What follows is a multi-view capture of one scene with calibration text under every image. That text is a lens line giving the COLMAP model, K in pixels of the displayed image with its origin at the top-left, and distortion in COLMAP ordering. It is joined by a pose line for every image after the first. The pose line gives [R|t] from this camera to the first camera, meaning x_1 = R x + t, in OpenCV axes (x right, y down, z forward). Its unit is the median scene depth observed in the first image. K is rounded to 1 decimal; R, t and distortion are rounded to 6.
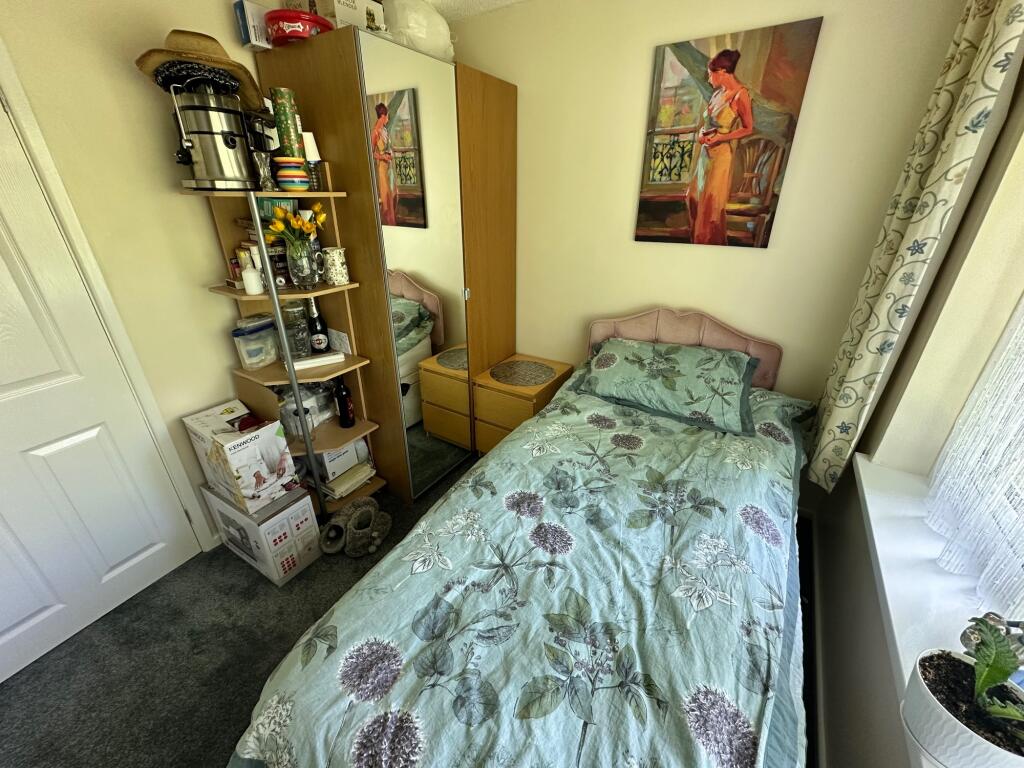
lens RADIAL K [[407.2, 0, 504.7], [0, 407.2, 380.0], [0, 0, 1]] dist [-0.004293, 0.000699]
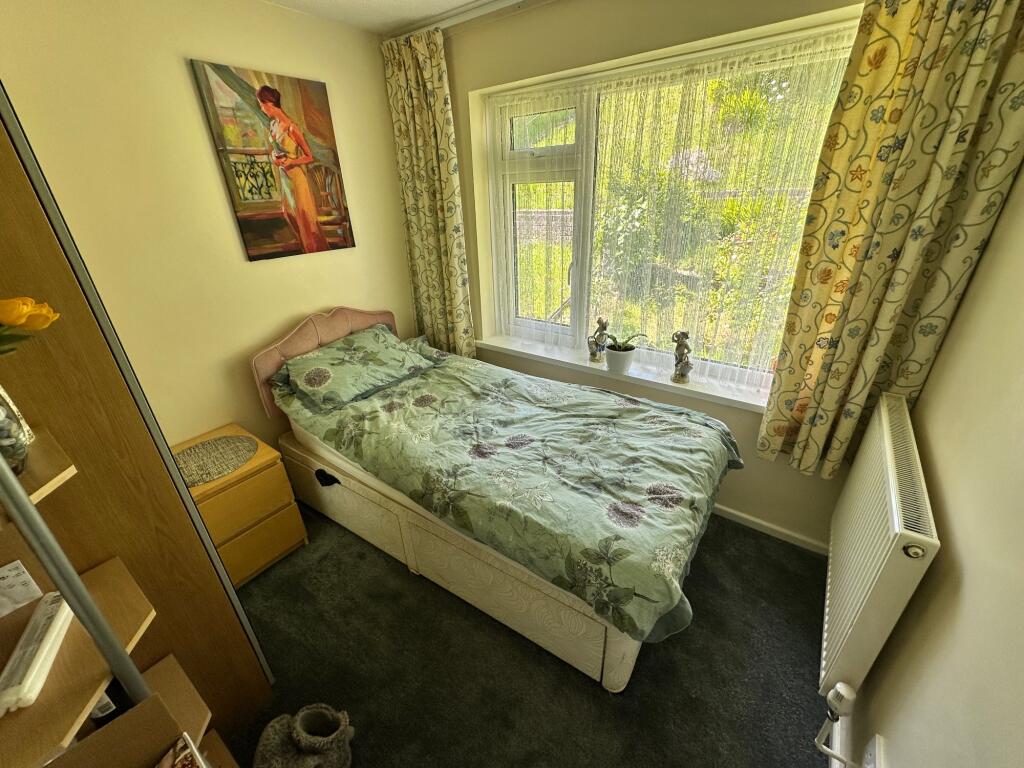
lens RADIAL K [[407.2, 0, 512.5], [0, 407.2, 380.5], [0, 0, 1]] dist [-0.004293, 0.000699]
pose [[0.061099, -0.420225, 0.905361, -0.748455], [0.448839, 0.821740, 0.351122, -0.208092], [-0.891521, 0.384908, 0.238821, 0.402111]]
